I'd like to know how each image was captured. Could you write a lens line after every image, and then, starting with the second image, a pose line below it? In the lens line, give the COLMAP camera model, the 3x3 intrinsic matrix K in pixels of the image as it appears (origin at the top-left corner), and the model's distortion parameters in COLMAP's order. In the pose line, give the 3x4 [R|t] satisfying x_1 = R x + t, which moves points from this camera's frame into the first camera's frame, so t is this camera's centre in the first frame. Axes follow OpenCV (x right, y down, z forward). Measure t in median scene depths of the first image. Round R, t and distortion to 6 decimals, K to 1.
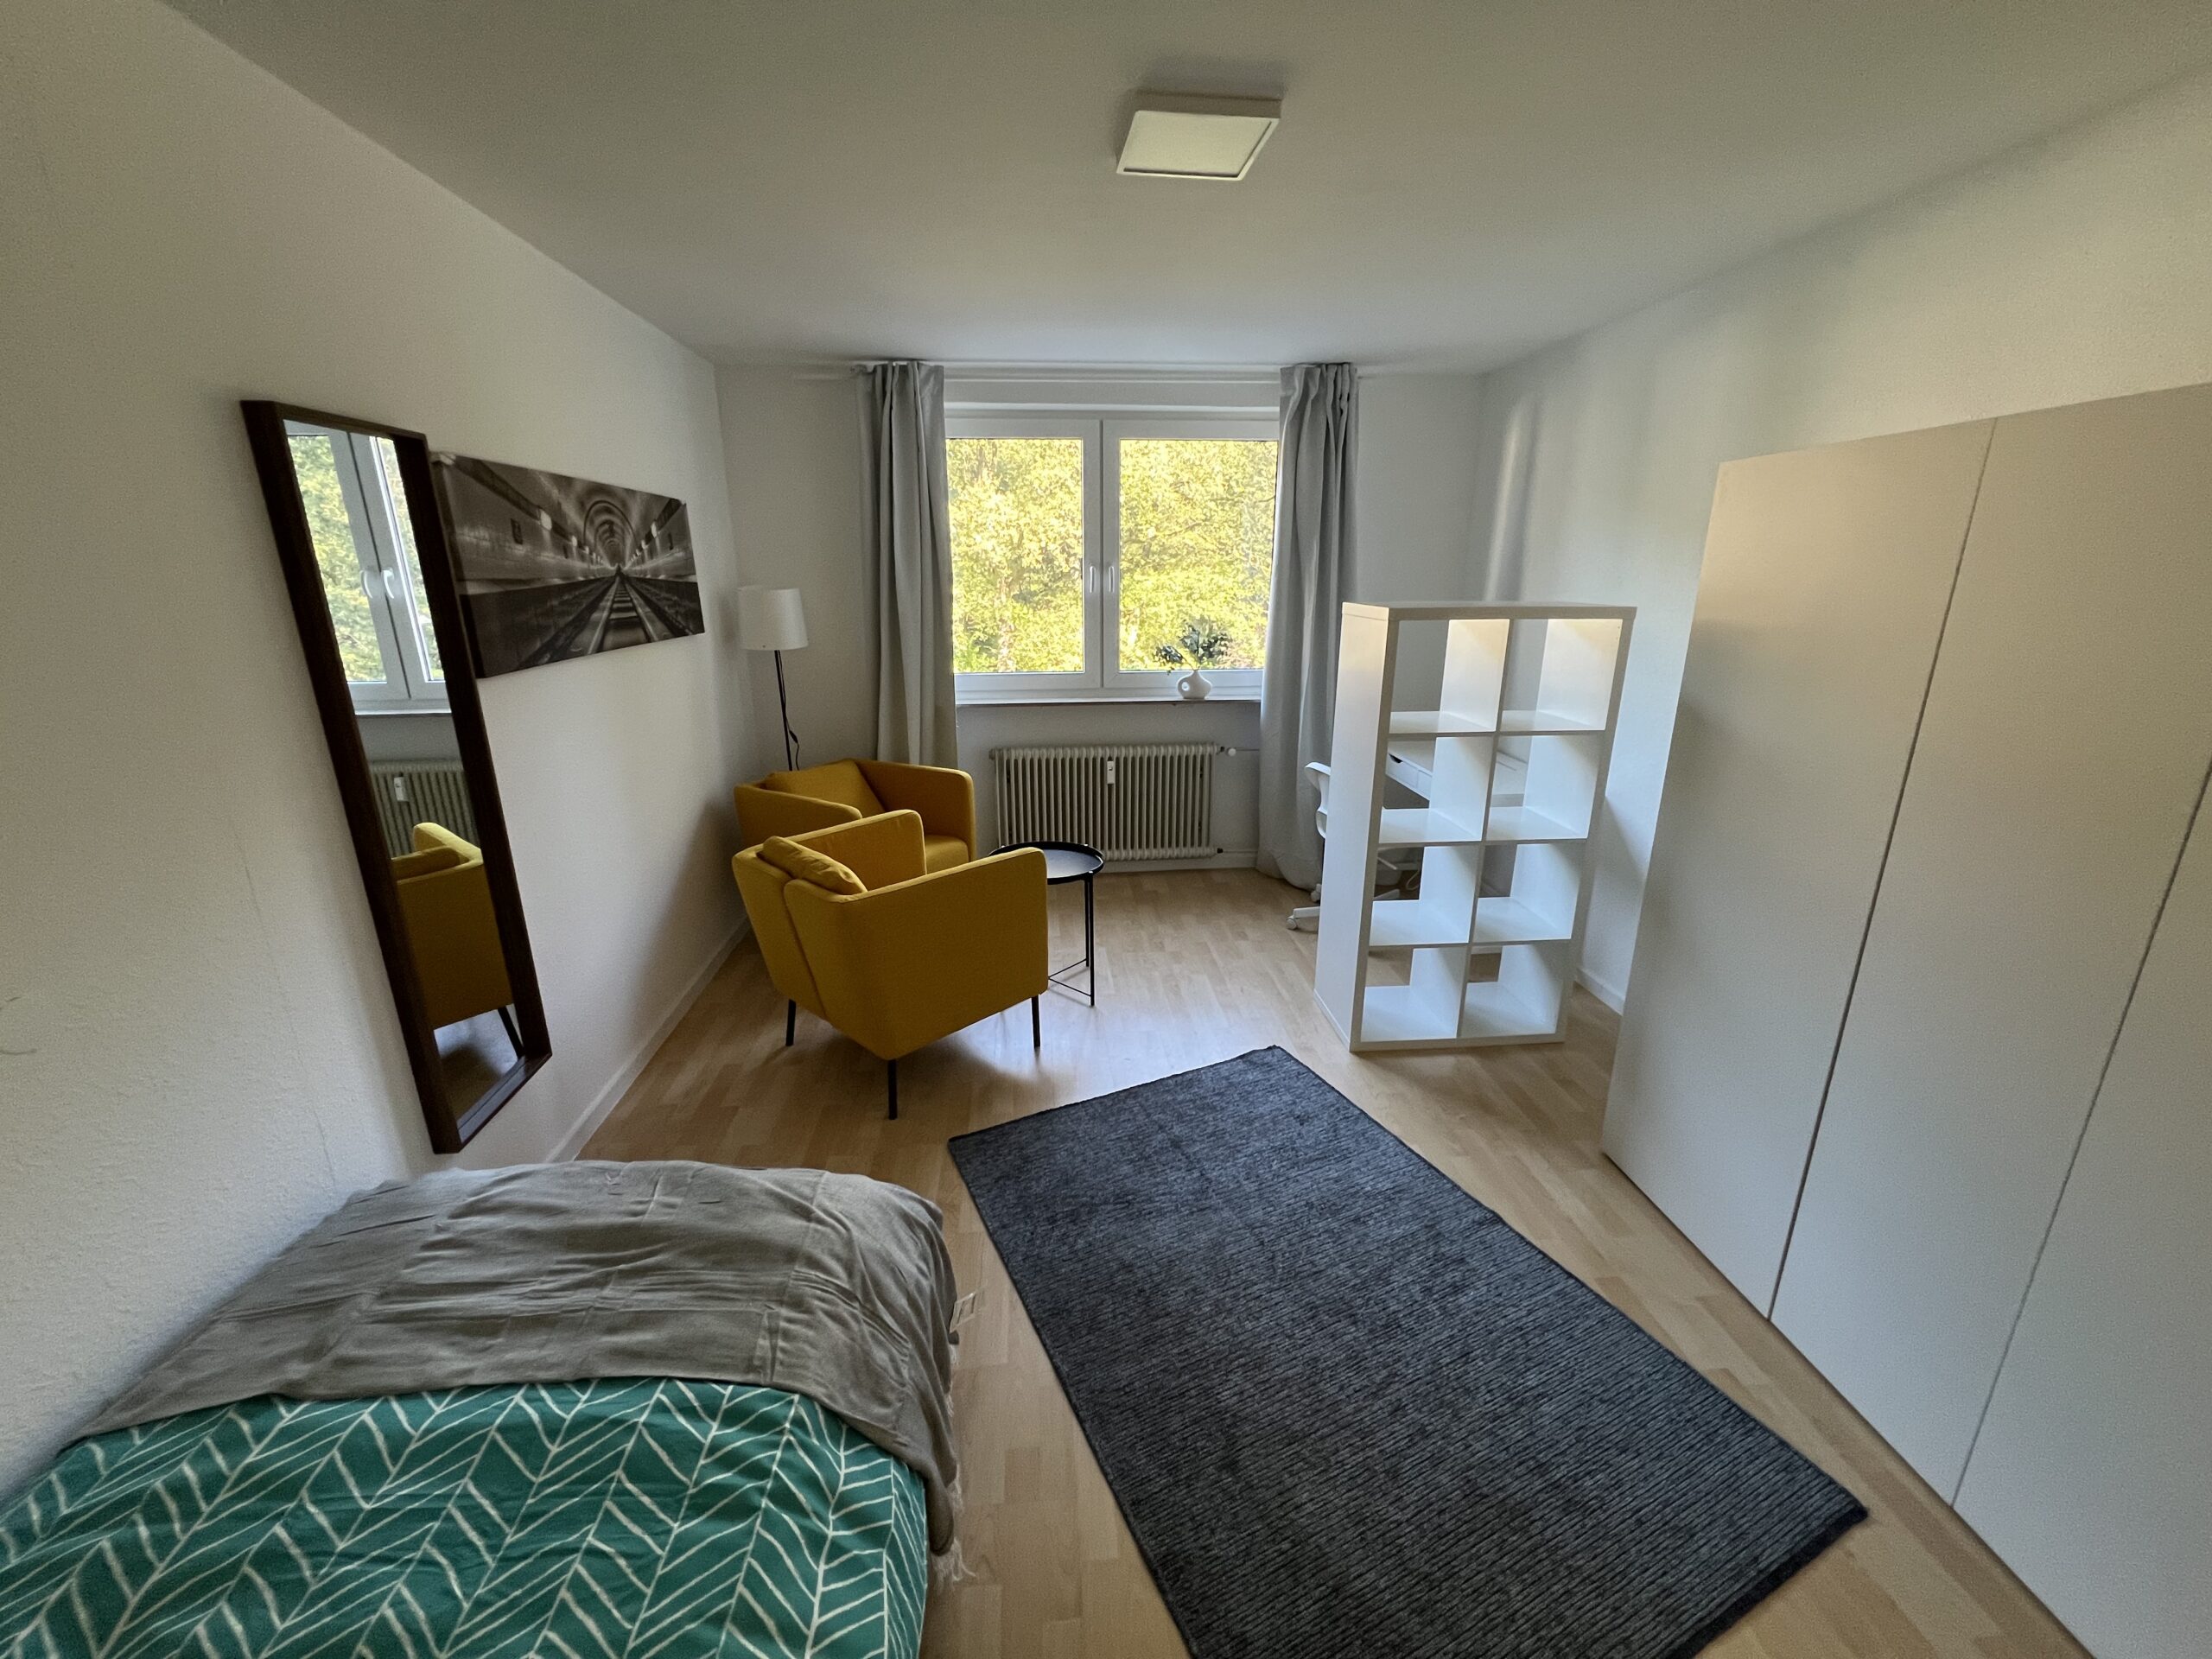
lens RADIAL K [[883.9, 0, 1111.9], [0, 883.9, 824.1], [0, 0, 1]] dist [-0.000585, 0.000303]
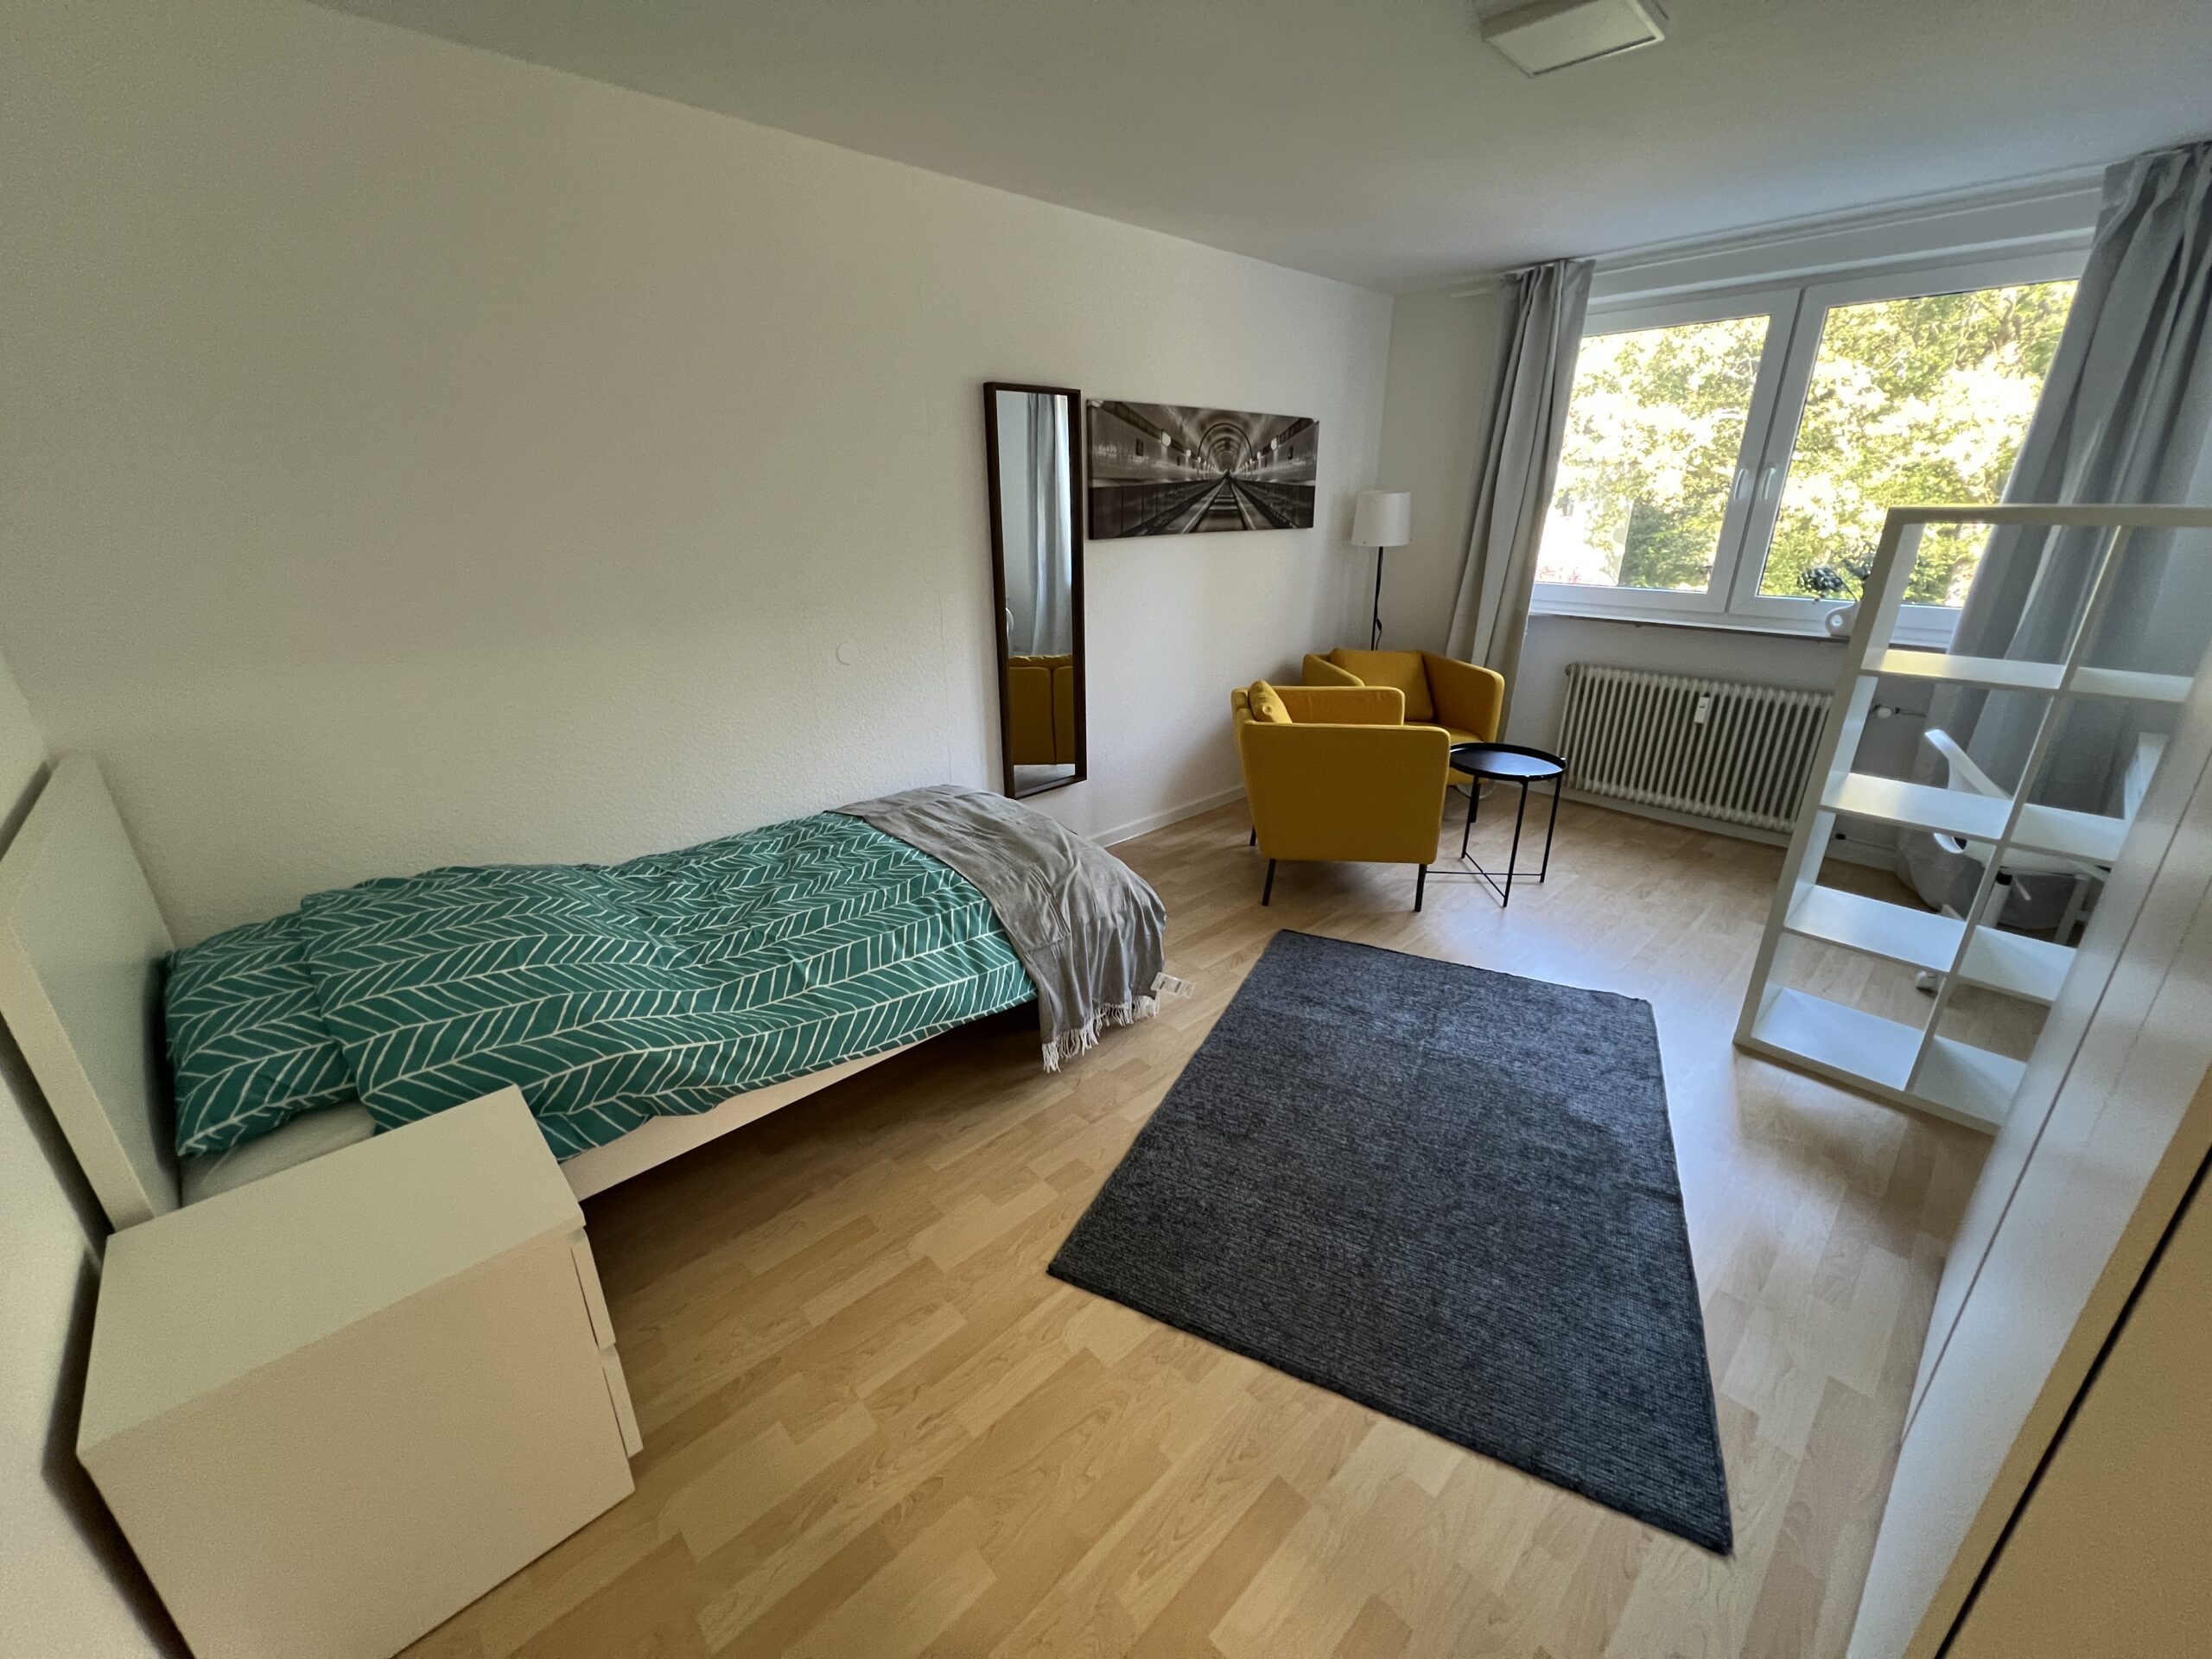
lens RADIAL K [[883.9, 0, 1100.9], [0, 883.9, 826.3], [0, 0, 1]] dist [-0.000585, 0.000303]
pose [[0.621339, 0.277187, -0.732874, 0.623850], [-0.215198, 0.959736, 0.180544, 0.045741], [0.753411, 0.045534, 0.655972, -0.048609]]
